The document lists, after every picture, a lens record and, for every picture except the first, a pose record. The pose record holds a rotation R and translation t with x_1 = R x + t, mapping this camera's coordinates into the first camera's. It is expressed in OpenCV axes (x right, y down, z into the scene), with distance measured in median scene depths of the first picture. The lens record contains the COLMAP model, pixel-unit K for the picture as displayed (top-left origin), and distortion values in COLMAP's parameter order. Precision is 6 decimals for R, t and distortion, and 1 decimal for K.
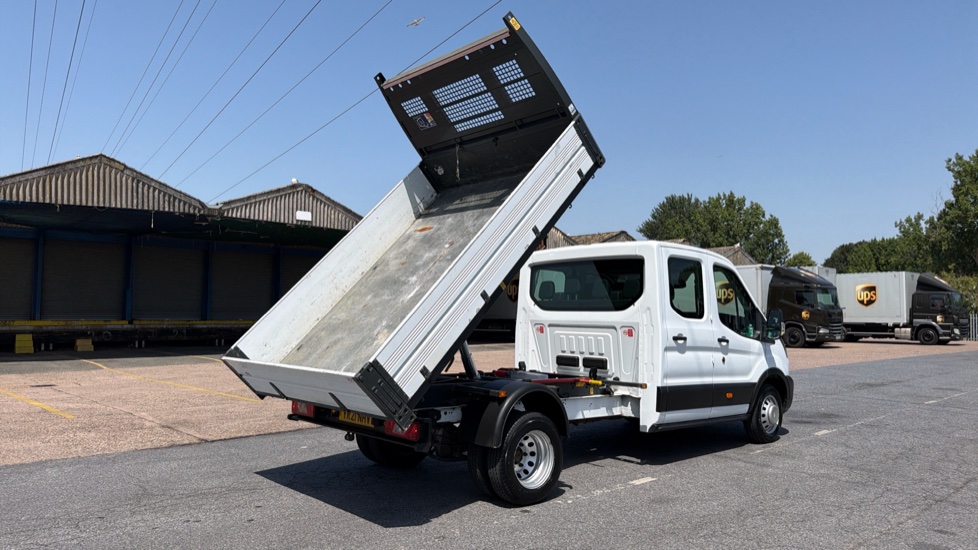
lens RADIAL K [[687.7, 0, 489.0], [0, 687.7, 275.0], [0, 0, 1]] dist [0.084303, -0.118448]
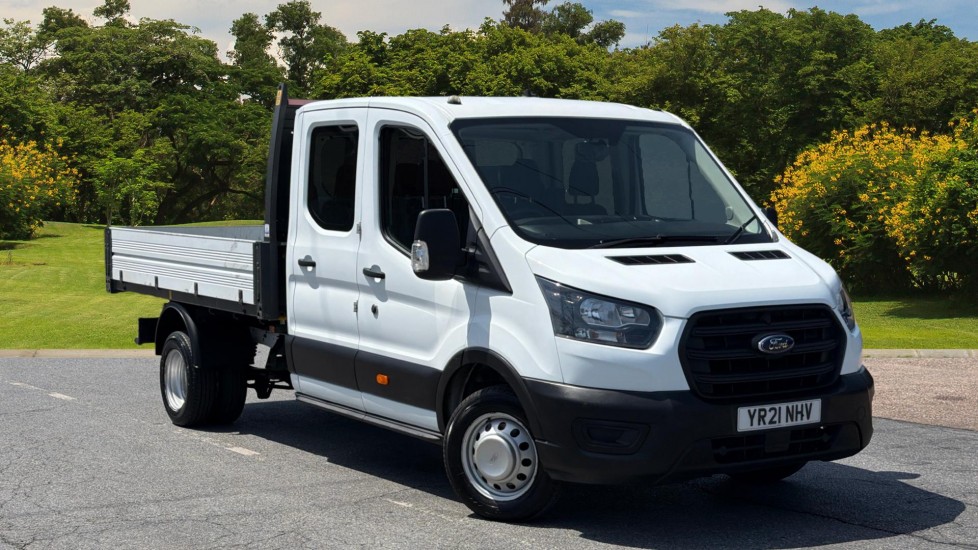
lens RADIAL K [[1475.3, 0, 469.8], [0, 1475.3, 306.9], [0, 0, 1]] dist [-0.023069, 1.288907]
pose [[-0.161062, 0.059363, -0.985157, 0.466470], [0.062598, 0.996794, 0.049830, 0.022572], [0.984957, -0.053643, -0.164262, 0.410422]]
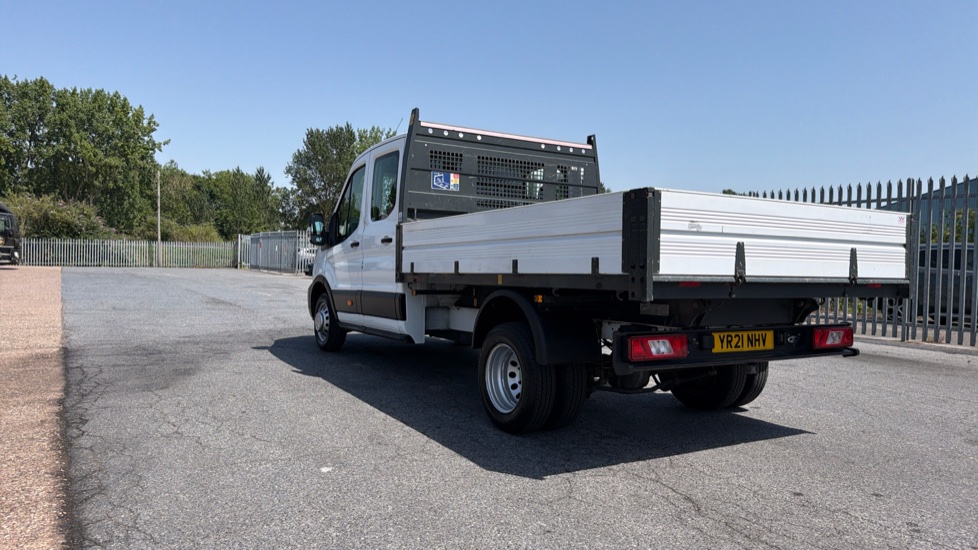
lens RADIAL K [[691.0, 0, 489.0], [0, 691.0, 275.0], [0, 0, 1]] dist [0.088621, -0.129431]
pose [[0.189369, -0.021249, 0.981676, -0.239421], [-0.080483, 0.996066, 0.037086, 0.031531], [-0.978602, -0.086032, 0.186913, 0.278730]]
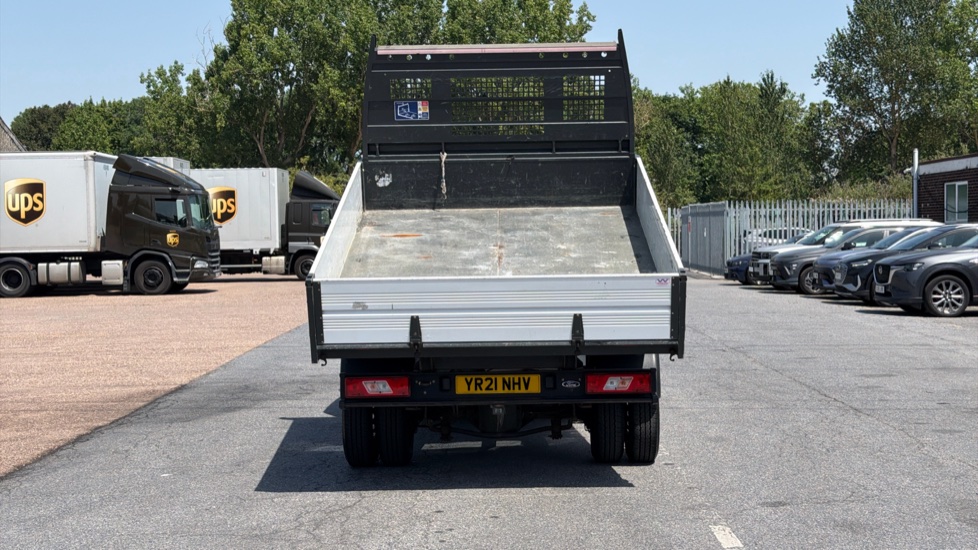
lens RADIAL K [[1376.0, 0, 489.0], [0, 1376.0, 275.0], [0, 0, 1]] dist [0.132425, -0.035602]
pose [[0.678268, -0.039429, 0.733756, -0.328594], [-0.022004, 0.997022, 0.073916, -0.008234], [-0.734485, -0.066280, 0.675380, -0.008297]]
